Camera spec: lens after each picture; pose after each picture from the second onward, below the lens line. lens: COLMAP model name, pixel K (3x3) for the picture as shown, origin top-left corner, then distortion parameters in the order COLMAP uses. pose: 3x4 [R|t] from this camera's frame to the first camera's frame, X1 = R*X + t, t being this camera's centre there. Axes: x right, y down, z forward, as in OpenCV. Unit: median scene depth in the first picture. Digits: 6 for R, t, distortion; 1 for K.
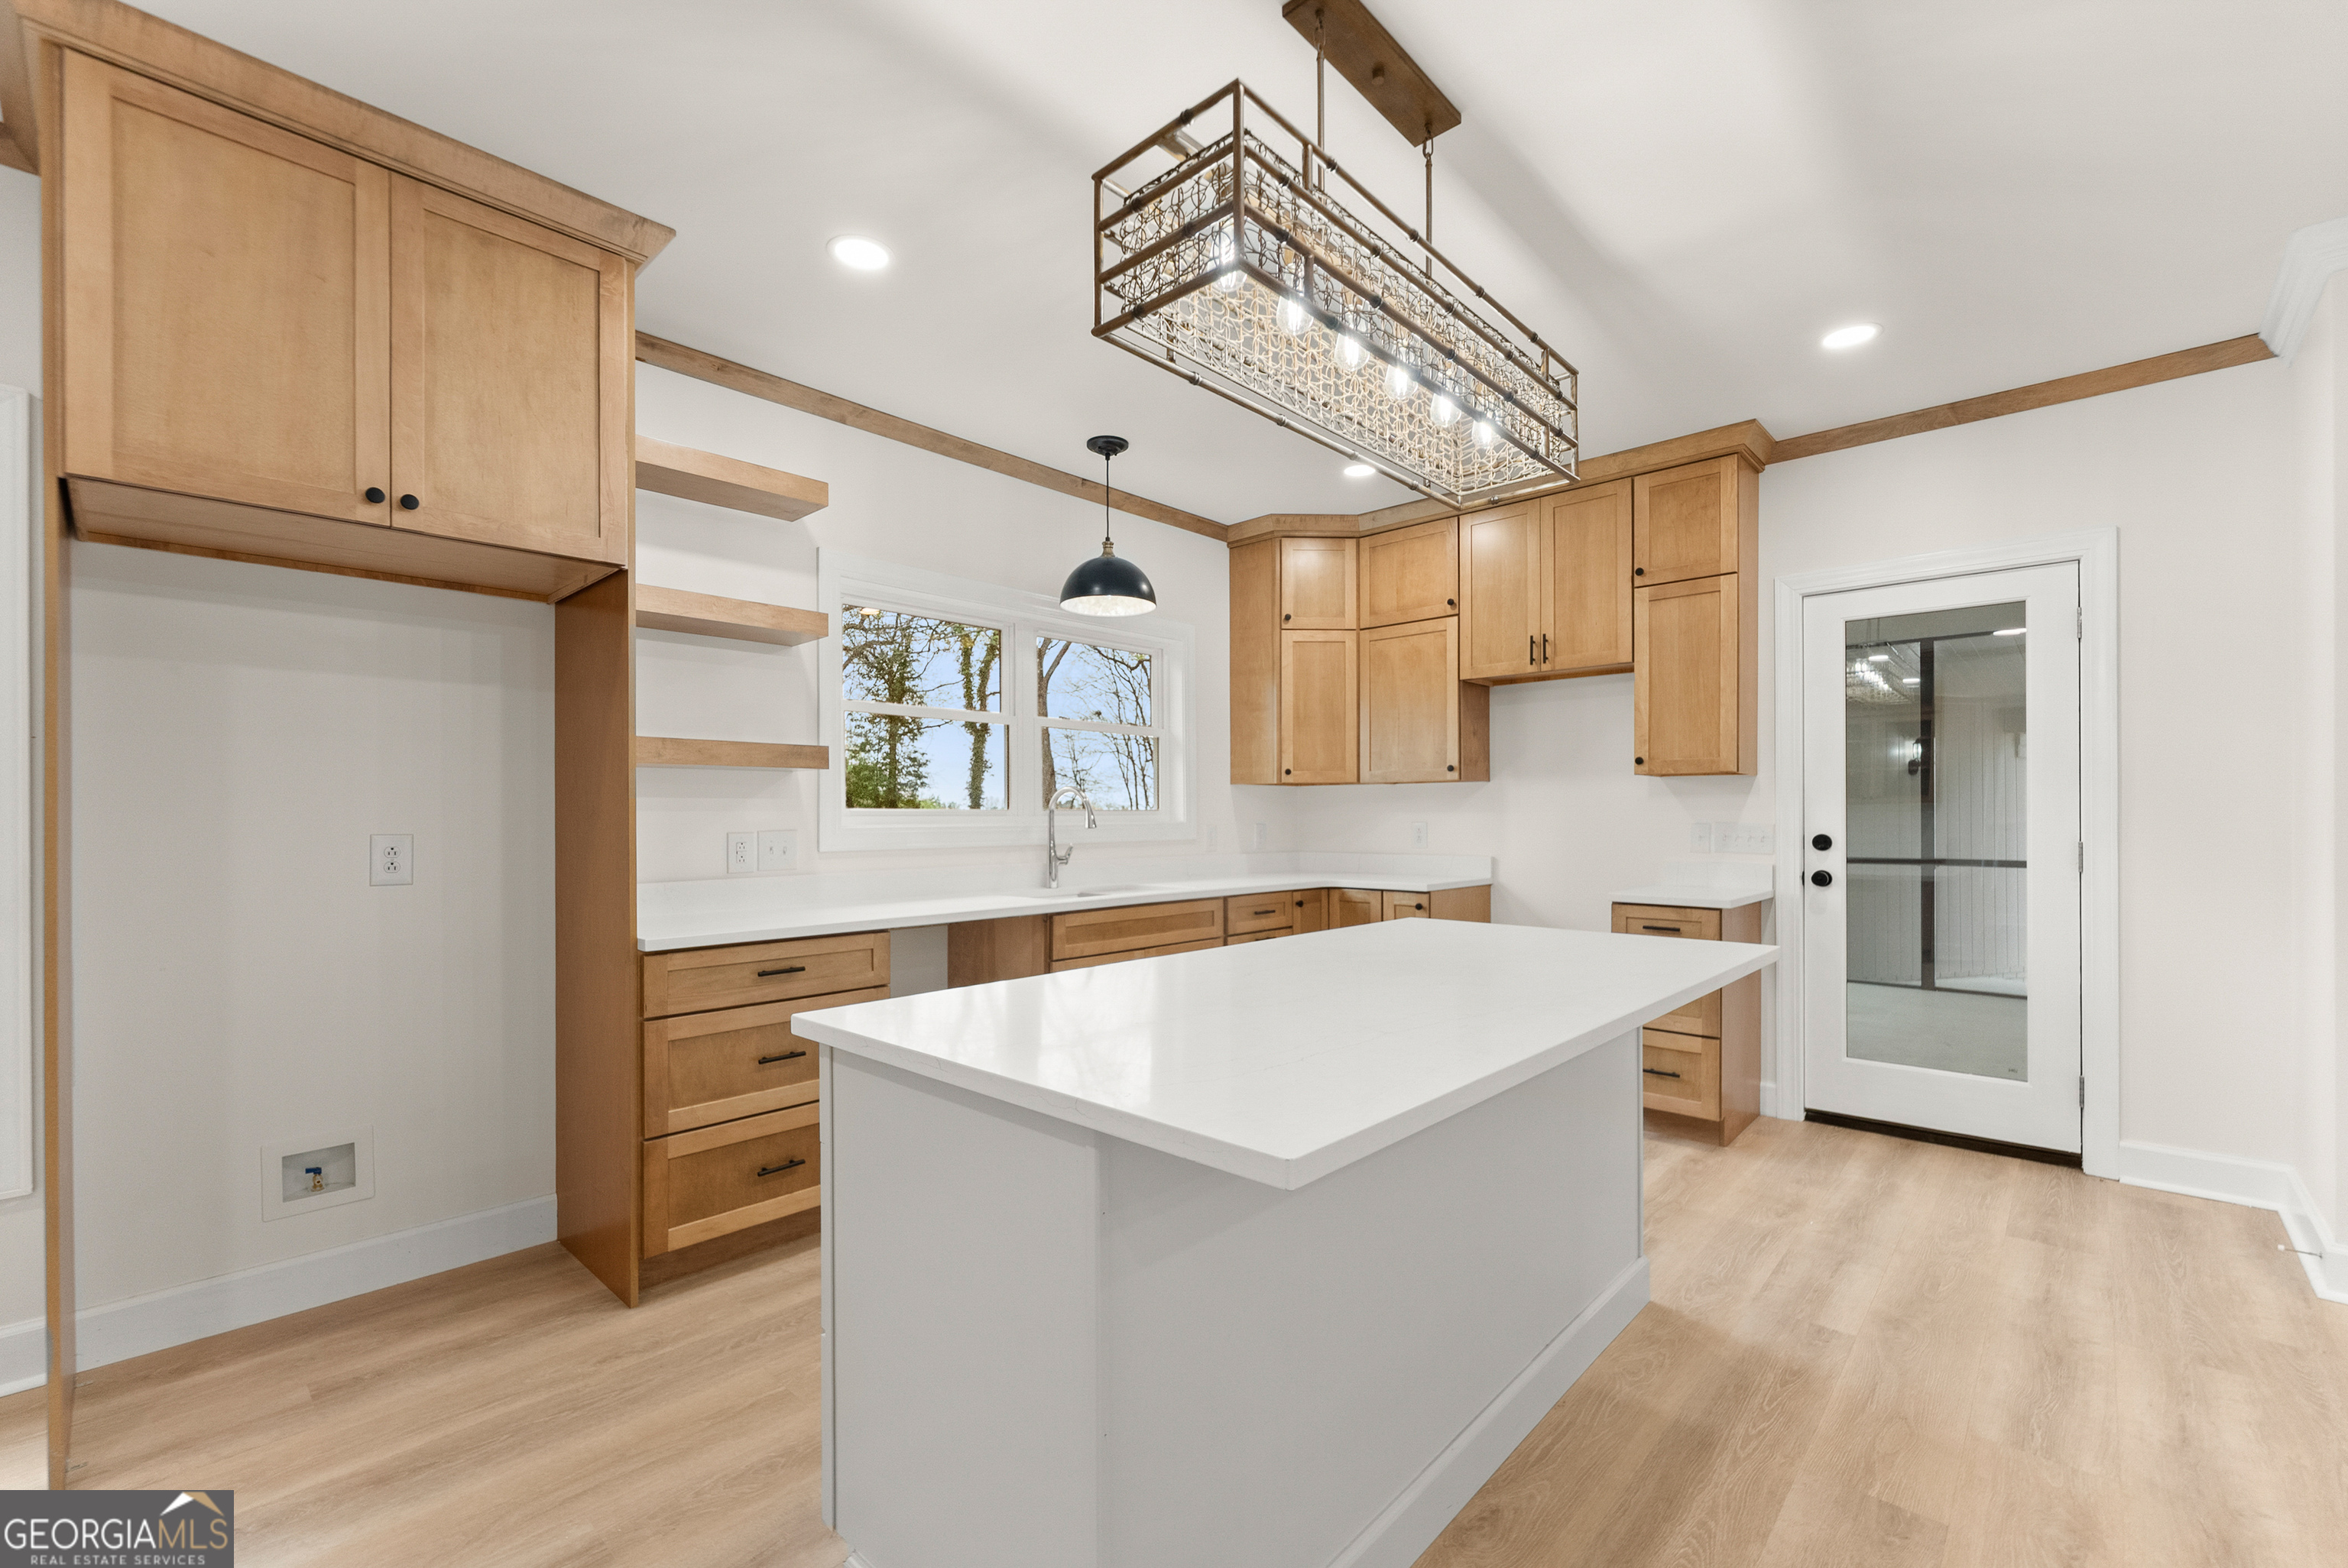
lens RADIAL K [[976.8, 0, 1181.8], [0, 976.8, 816.5], [0, 0, 1]] dist [-0.002104, -0.000320]
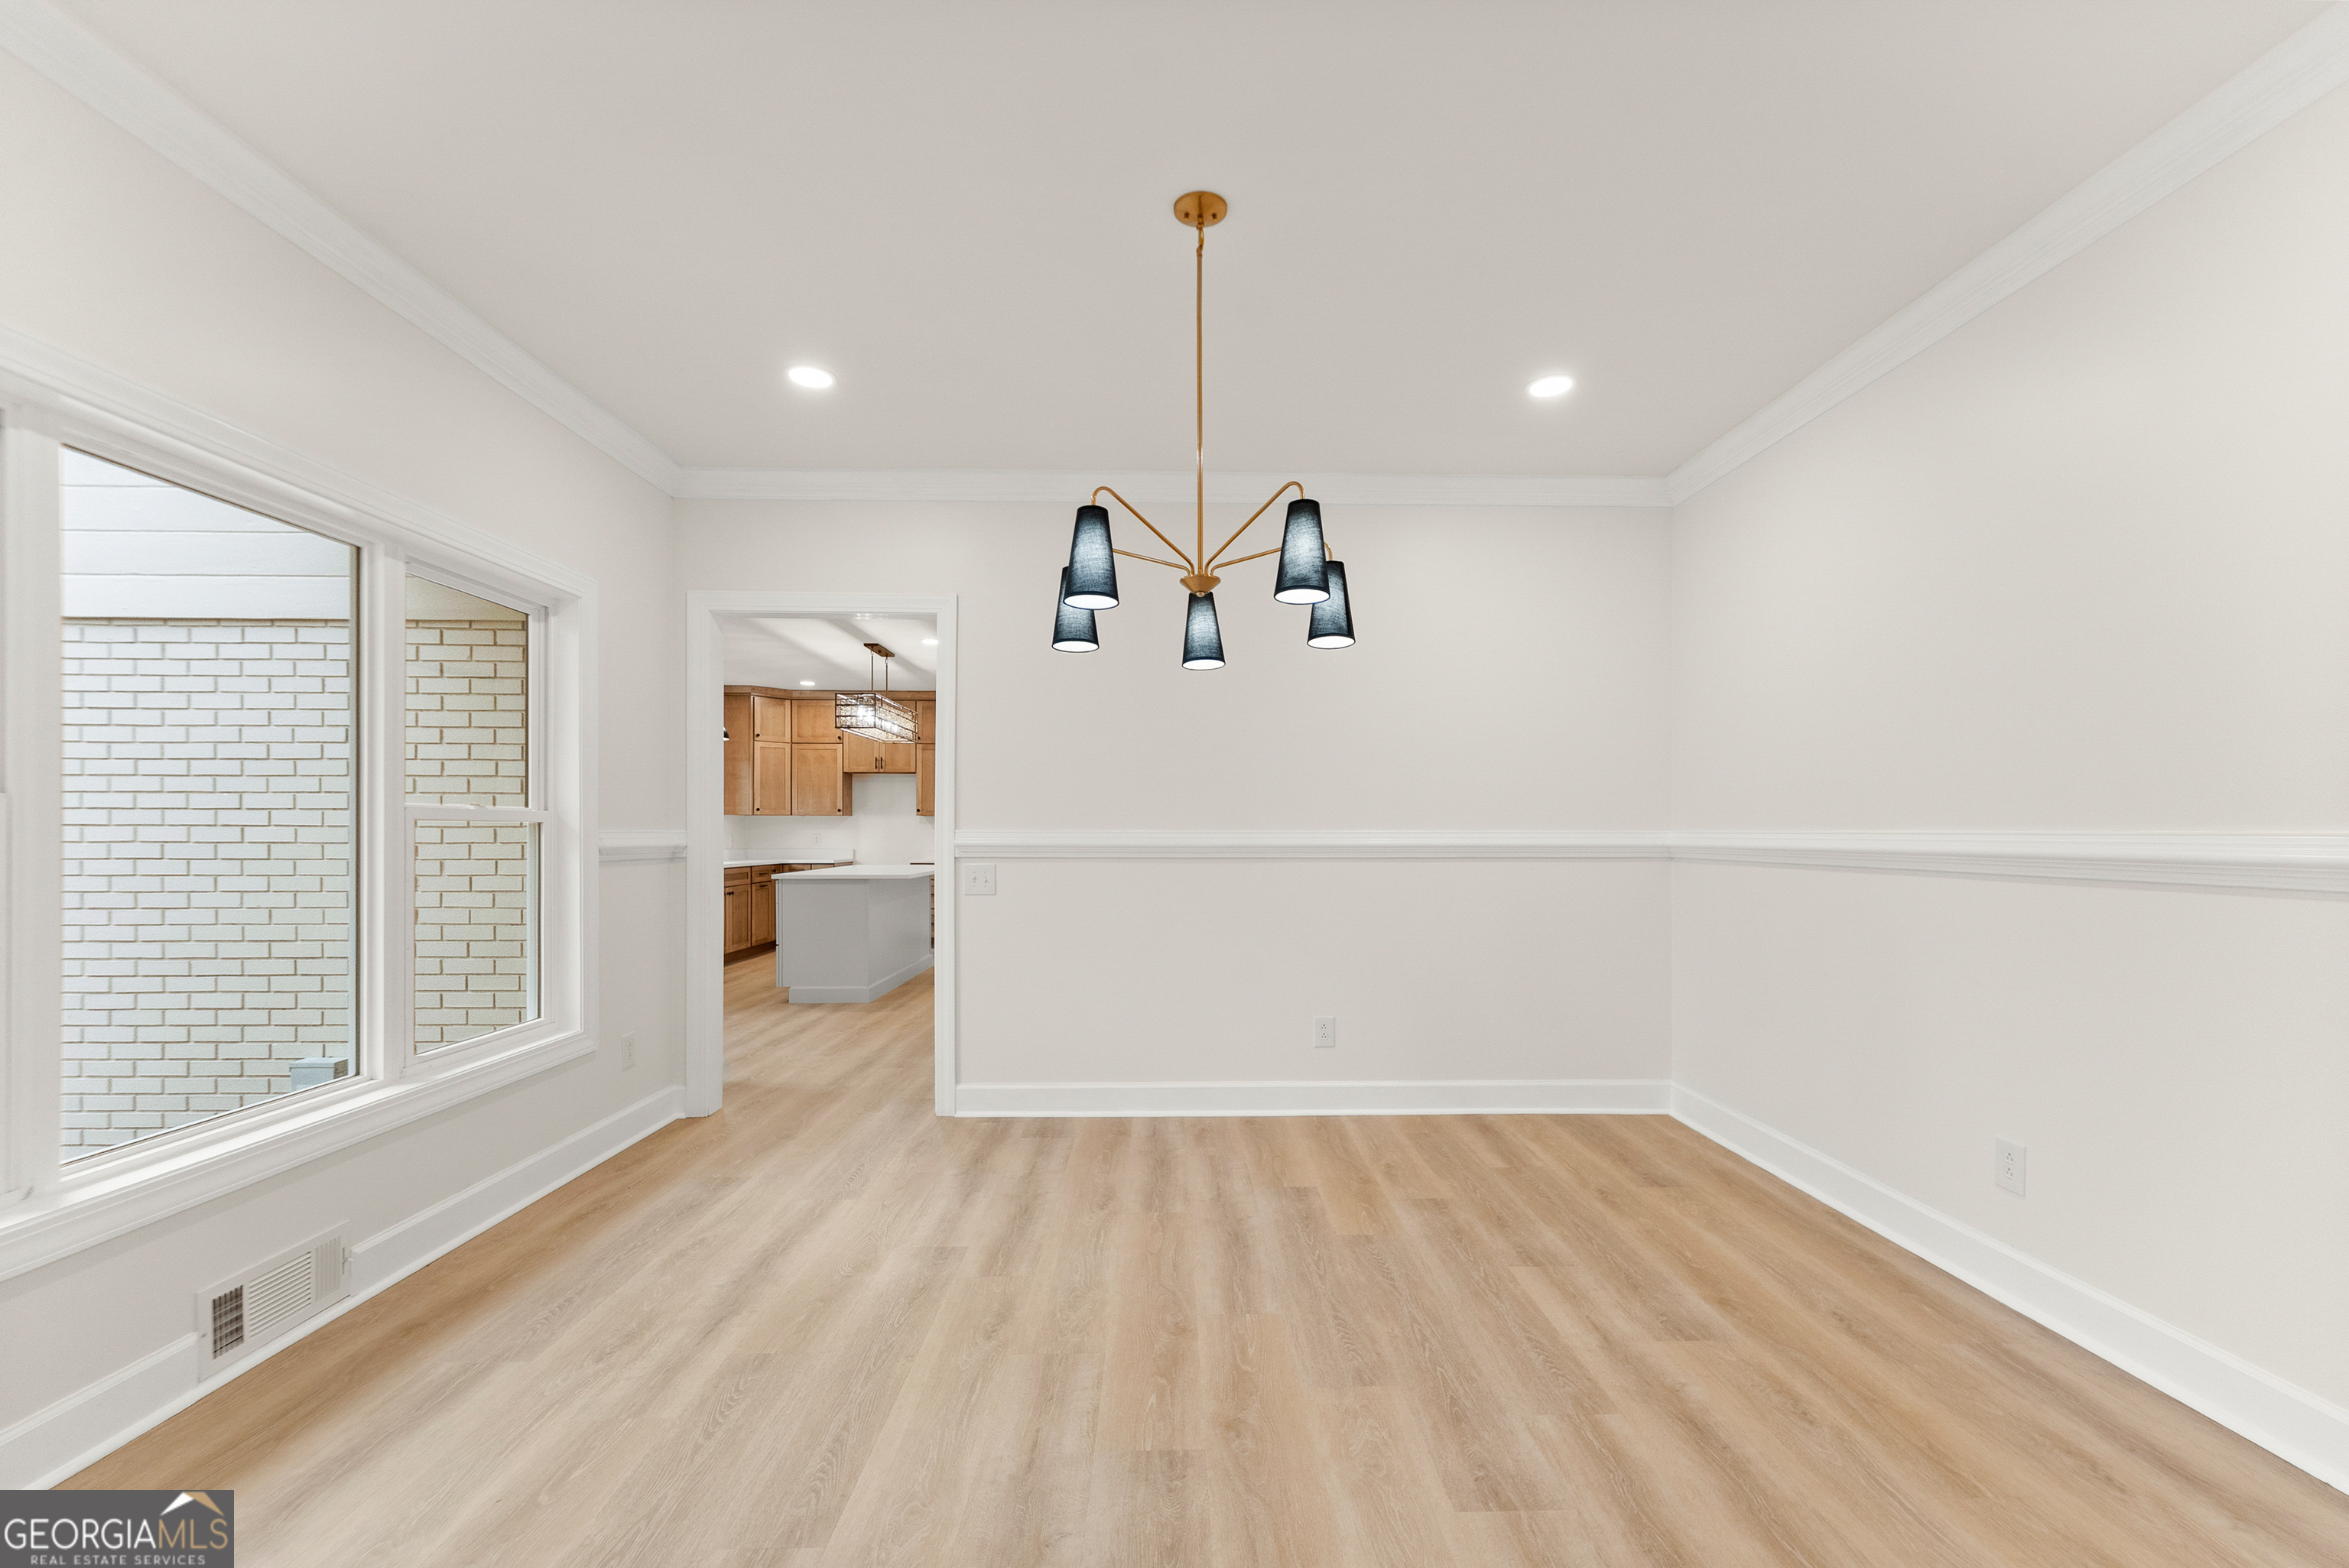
lens RADIAL K [[984.5, 0, 1190.7], [0, 984.5, 833.7], [0, 0, 1]] dist [0.000994, 0.000019]
pose [[0.716550, 0.004230, 0.697523, -0.840833], [-0.006075, 0.999982, 0.000177, -0.000021], [-0.697509, -0.004364, 0.716563, -1.389485]]
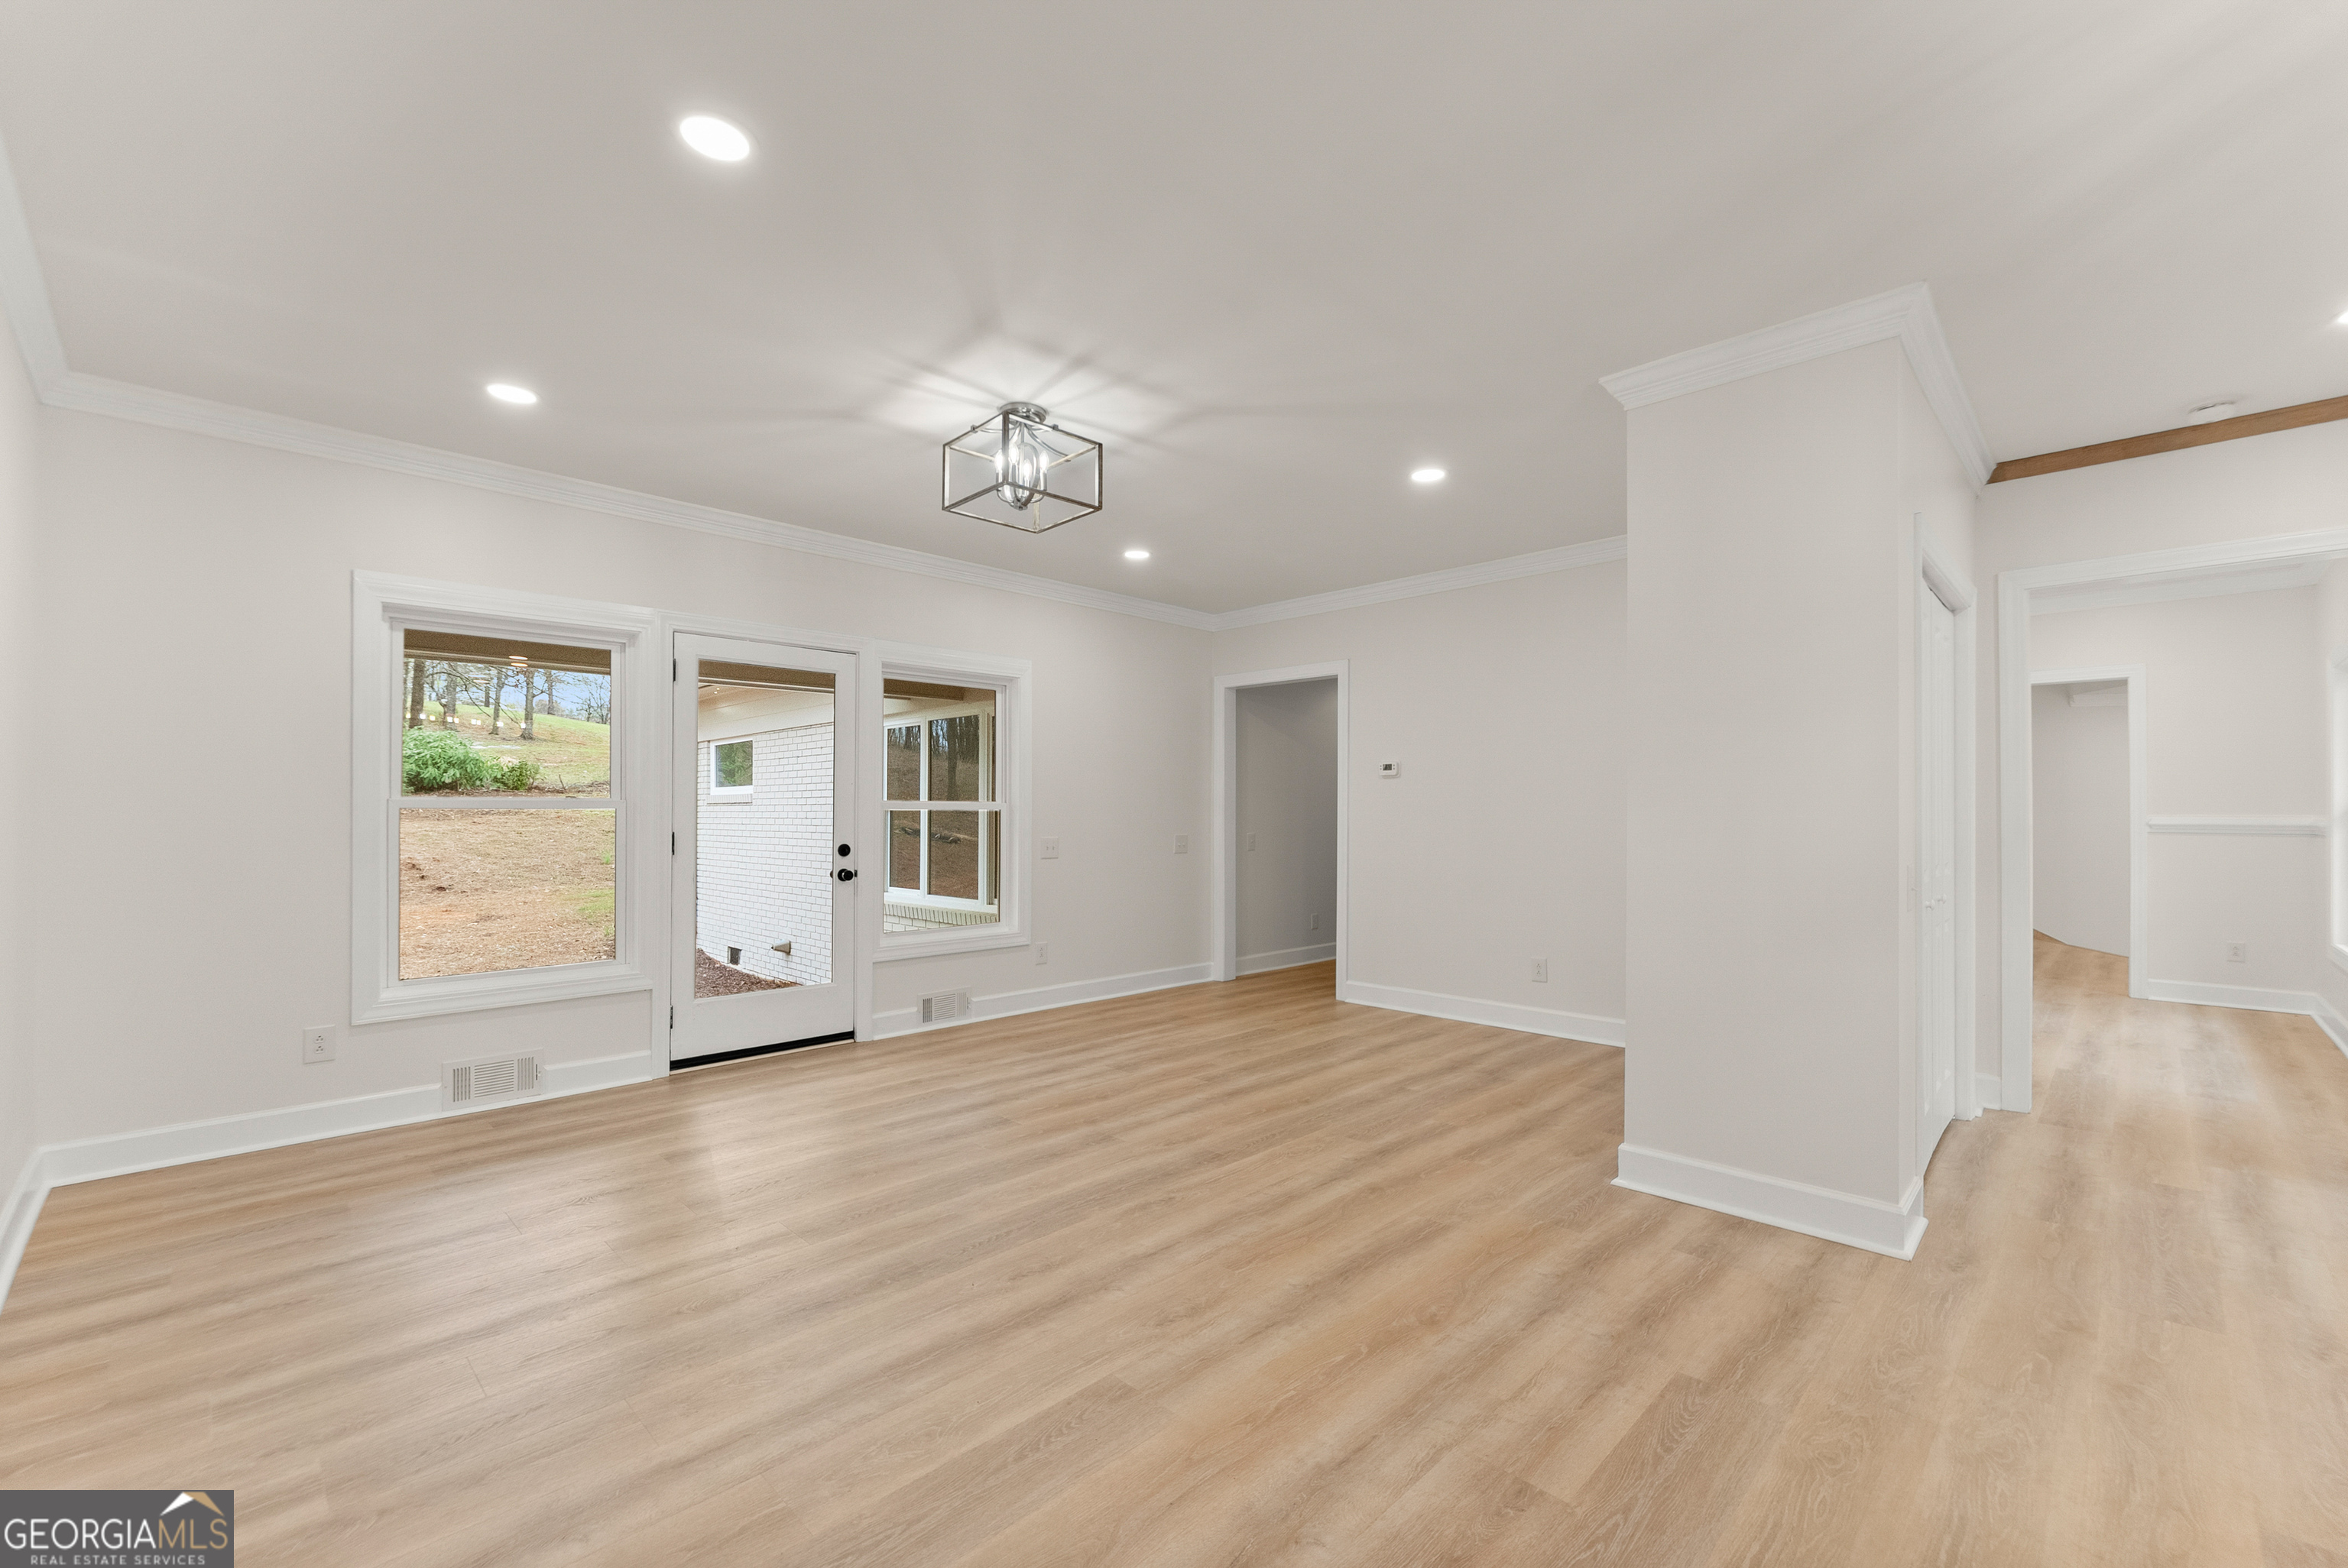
lens RADIAL K [[979.4, 0, 1195.5], [0, 979.4, 810.3], [0, 0, 1]] dist [0.002546, 0.000457]
pose [[-0.999804, 0.003548, 0.019460, 0.574809], [0.003512, 0.999992, -0.001906, -0.005393], [-0.019467, -0.001837, -0.999809, 0.632687]]
